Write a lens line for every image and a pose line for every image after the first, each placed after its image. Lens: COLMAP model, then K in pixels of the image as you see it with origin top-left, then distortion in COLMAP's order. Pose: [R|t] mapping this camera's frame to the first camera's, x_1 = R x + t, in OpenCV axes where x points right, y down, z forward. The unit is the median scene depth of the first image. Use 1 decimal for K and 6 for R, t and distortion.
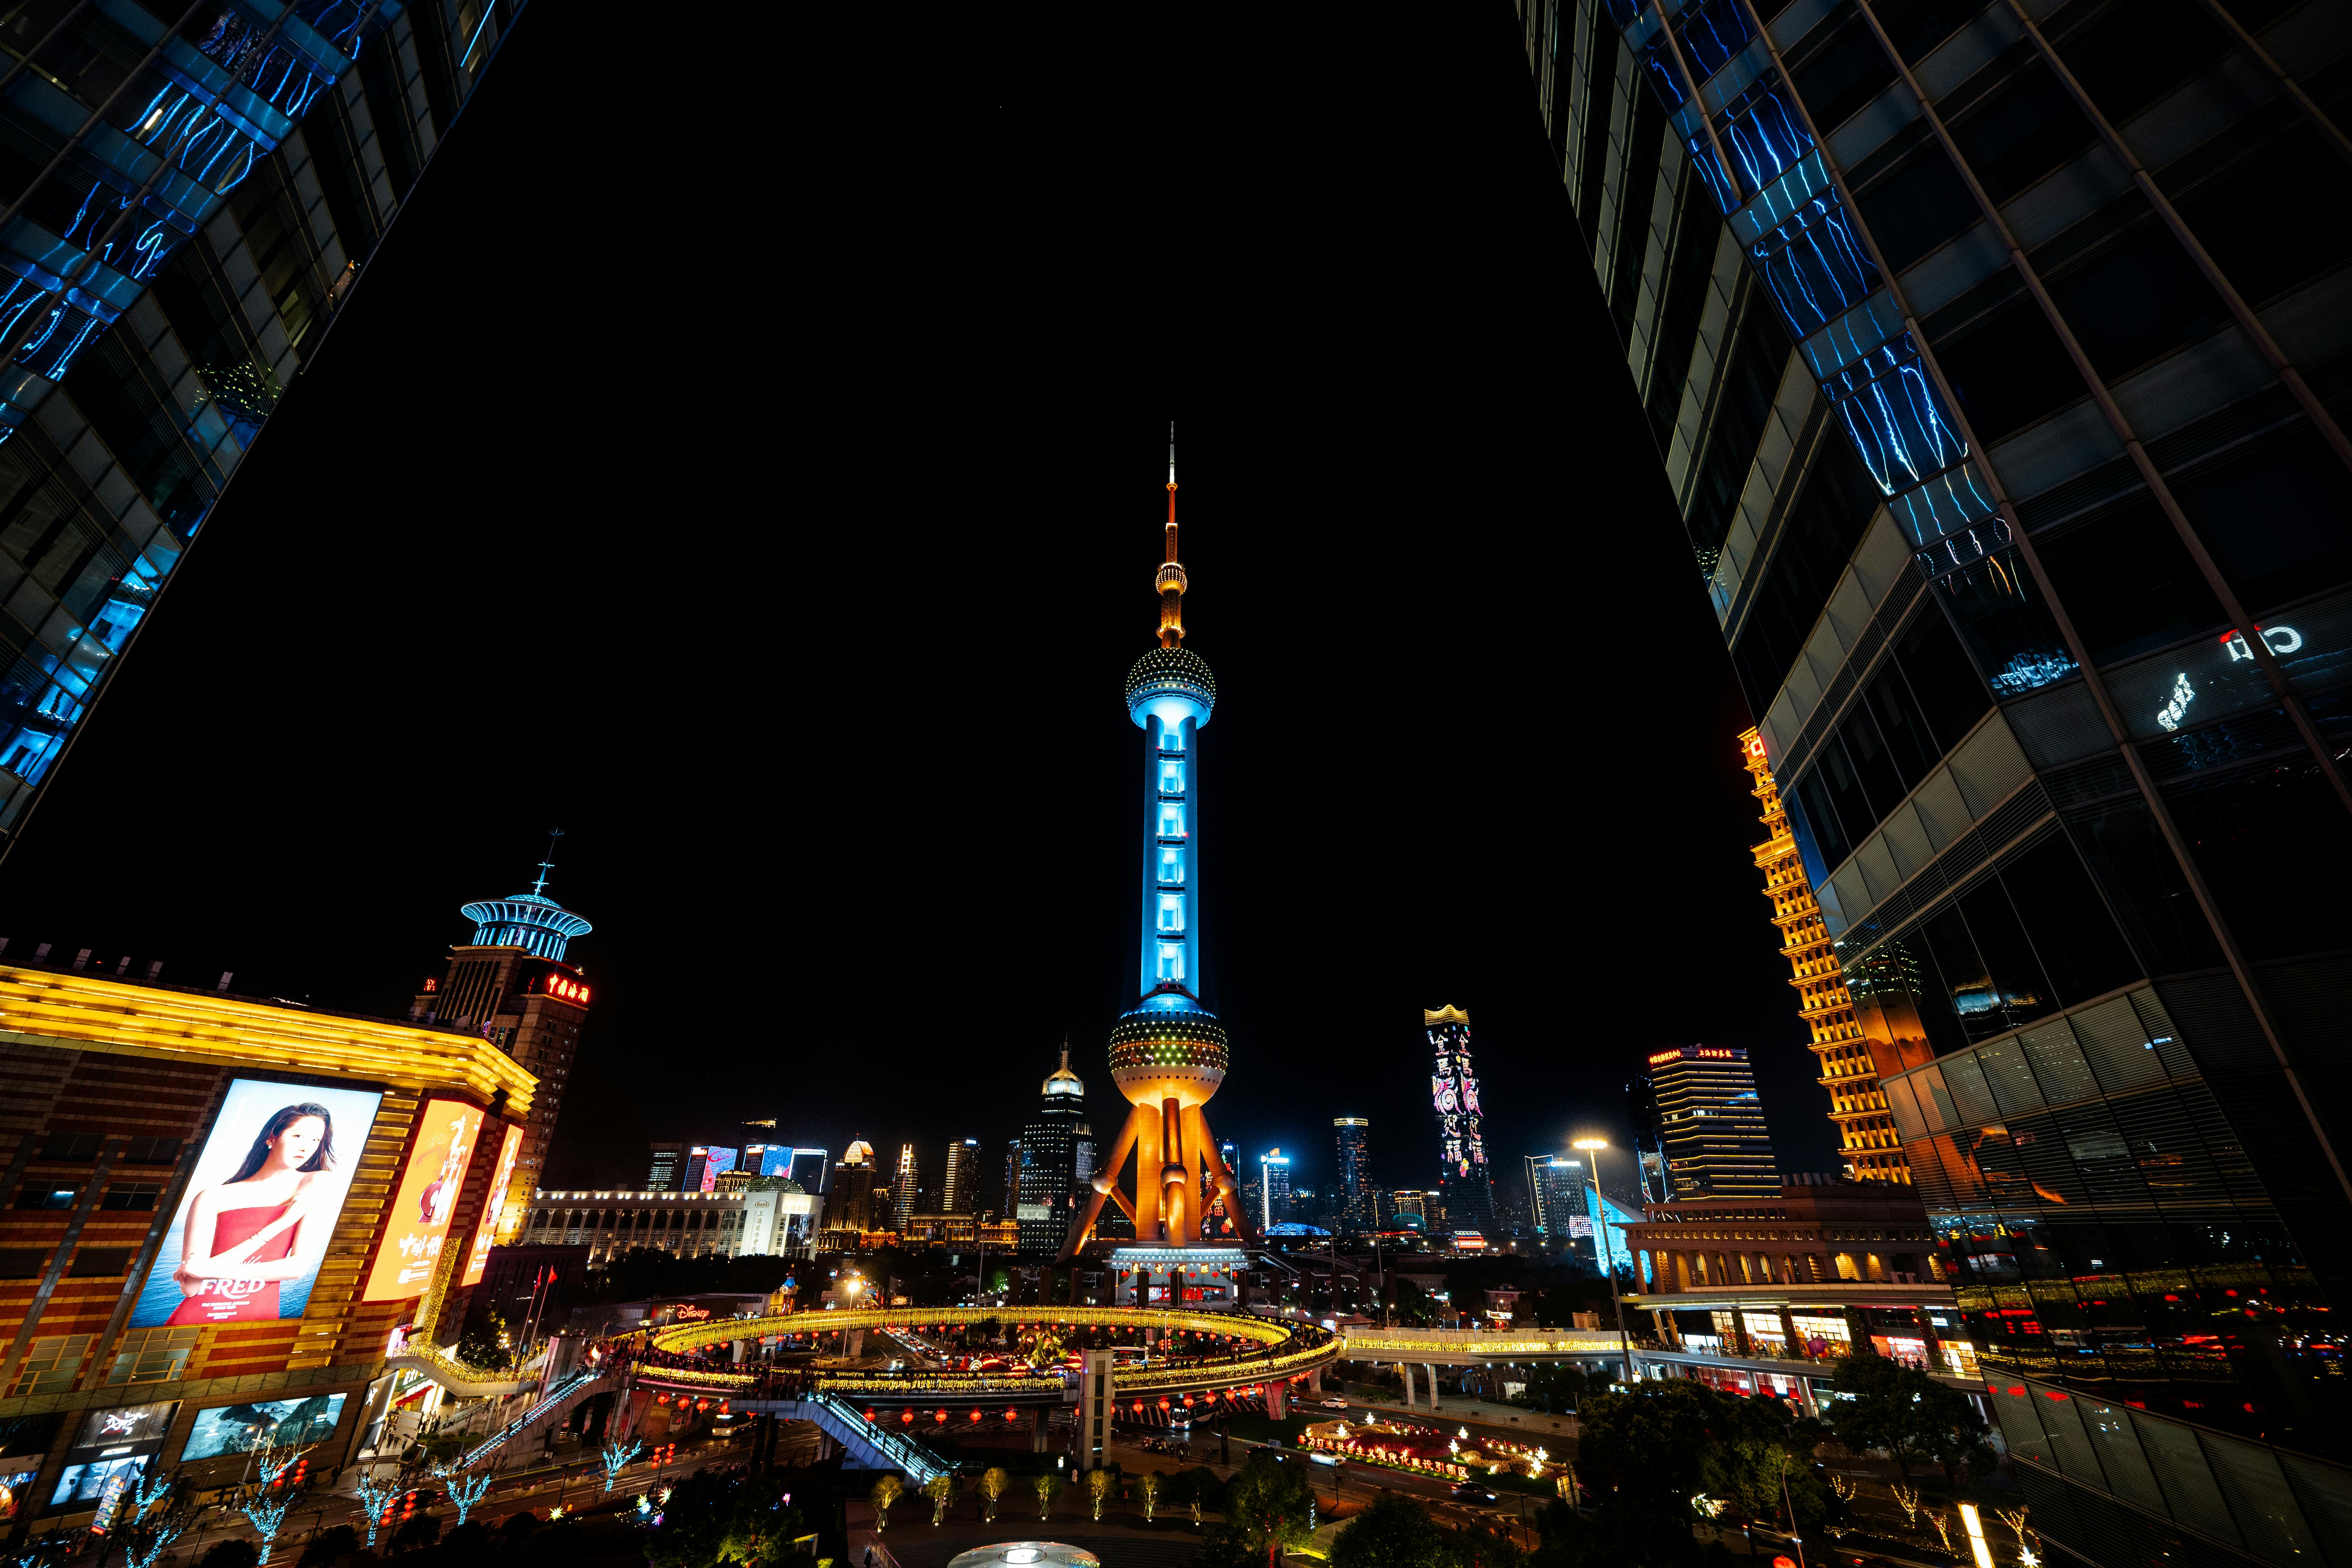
lens RADIAL K [[917.4, 0, 1171.2], [0, 917.4, 779.2], [0, 0, 1]] dist [-0.002344, -0.000196]
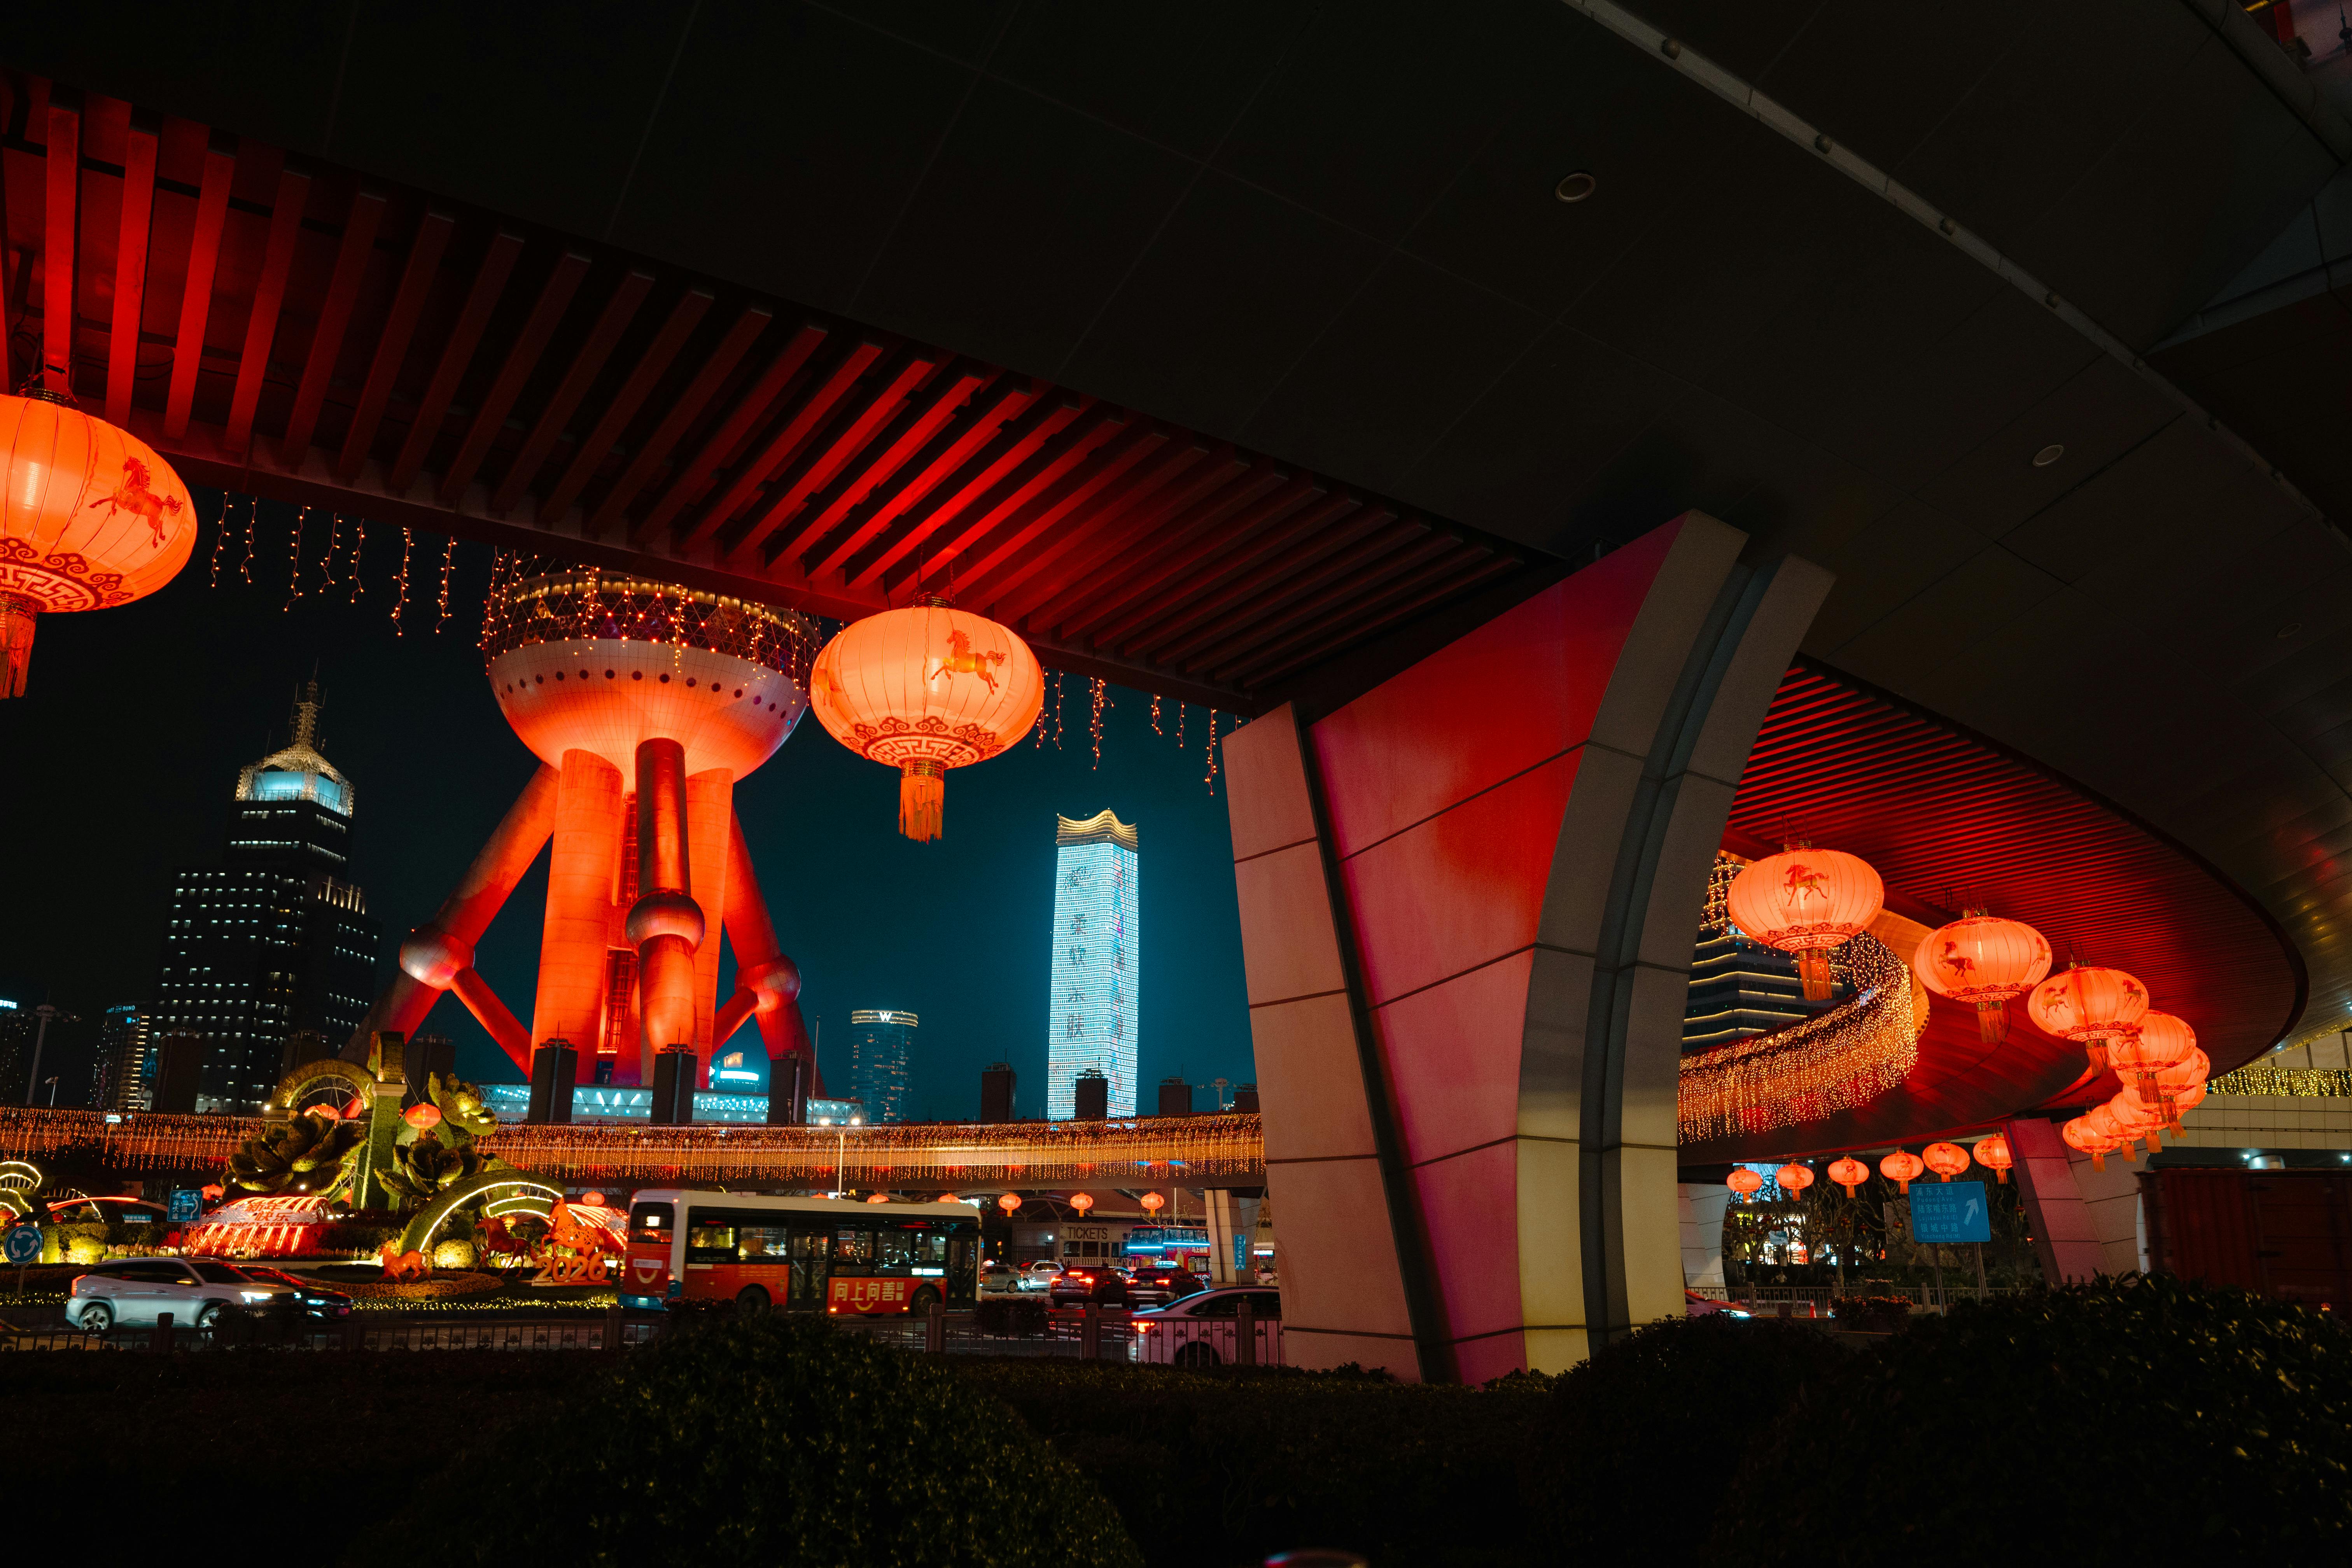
lens RADIAL K [[1752.5, 0, 1175.1], [0, 1752.5, 784.5], [0, 0, 1]] dist [-0.010912, -0.002576]
pose [[0.925299, 0.104872, 0.364449, -0.068632], [-0.172926, 0.971958, 0.159358, 0.238827], [-0.337517, -0.210477, 0.917487, 0.320299]]
